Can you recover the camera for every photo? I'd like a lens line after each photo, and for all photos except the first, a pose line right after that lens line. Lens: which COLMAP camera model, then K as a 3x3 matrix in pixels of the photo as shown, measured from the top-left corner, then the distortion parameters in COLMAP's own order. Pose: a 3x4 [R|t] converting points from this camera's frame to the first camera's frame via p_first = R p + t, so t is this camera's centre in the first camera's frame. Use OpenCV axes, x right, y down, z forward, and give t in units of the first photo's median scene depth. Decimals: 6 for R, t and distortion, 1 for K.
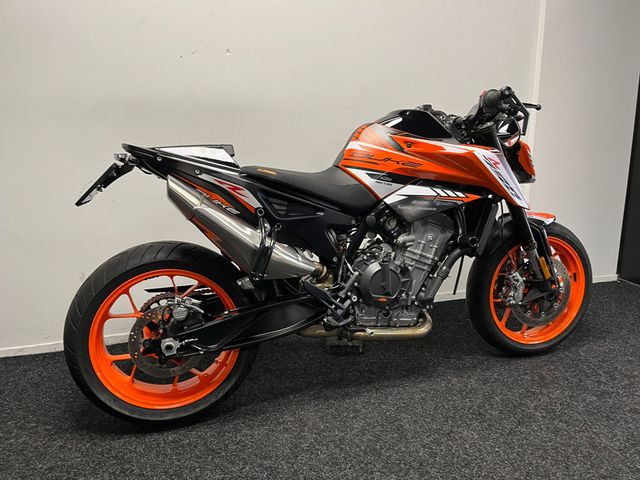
lens RADIAL K [[480.6, 0, 320.0], [0, 480.6, 240.0], [0, 0, 1]] dist [0.086498, -0.114789]
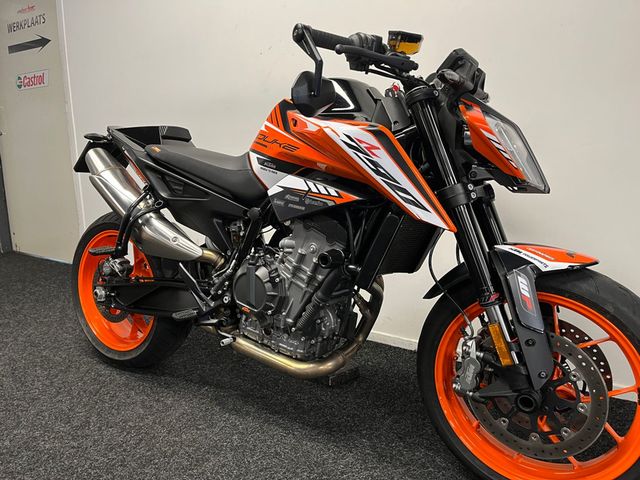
lens RADIAL K [[480.6, 0, 320.0], [0, 480.6, 240.0], [0, 0, 1]] dist [0.086498, -0.114789]
pose [[0.639417, 0.151551, -0.753776, 0.833873], [-0.173573, 0.983525, 0.050504, -0.058639], [0.749012, 0.098542, 0.655188, 0.547529]]
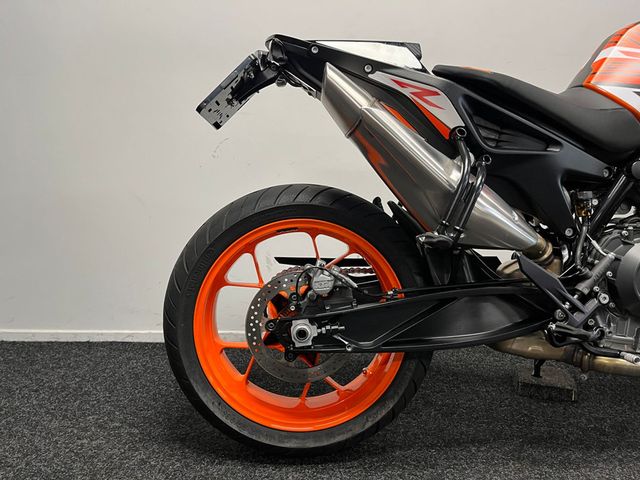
lens RADIAL K [[480.6, 0, 320.0], [0, 480.6, 240.0], [0, 0, 1]] dist [0.086498, -0.114789]
pose [[0.963841, 0.067584, -0.257766, -0.115020], [-0.091748, 0.992327, -0.082882, 0.132383], [0.250187, 0.103535, 0.962646, 0.328180]]
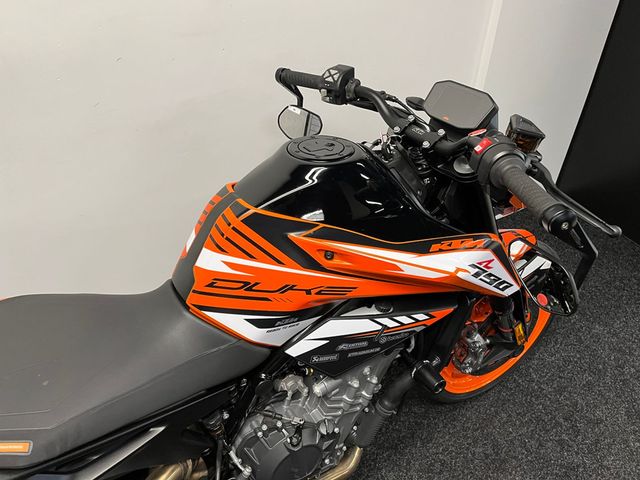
lens RADIAL K [[480.6, 0, 320.0], [0, 480.6, 240.0], [0, 0, 1]] dist [0.086498, -0.114789]
pose [[0.973461, -0.128993, 0.189038, 0.087607], [0.035085, 0.900369, 0.433710, -0.423410], [-0.226149, -0.415567, 0.881000, 0.592561]]
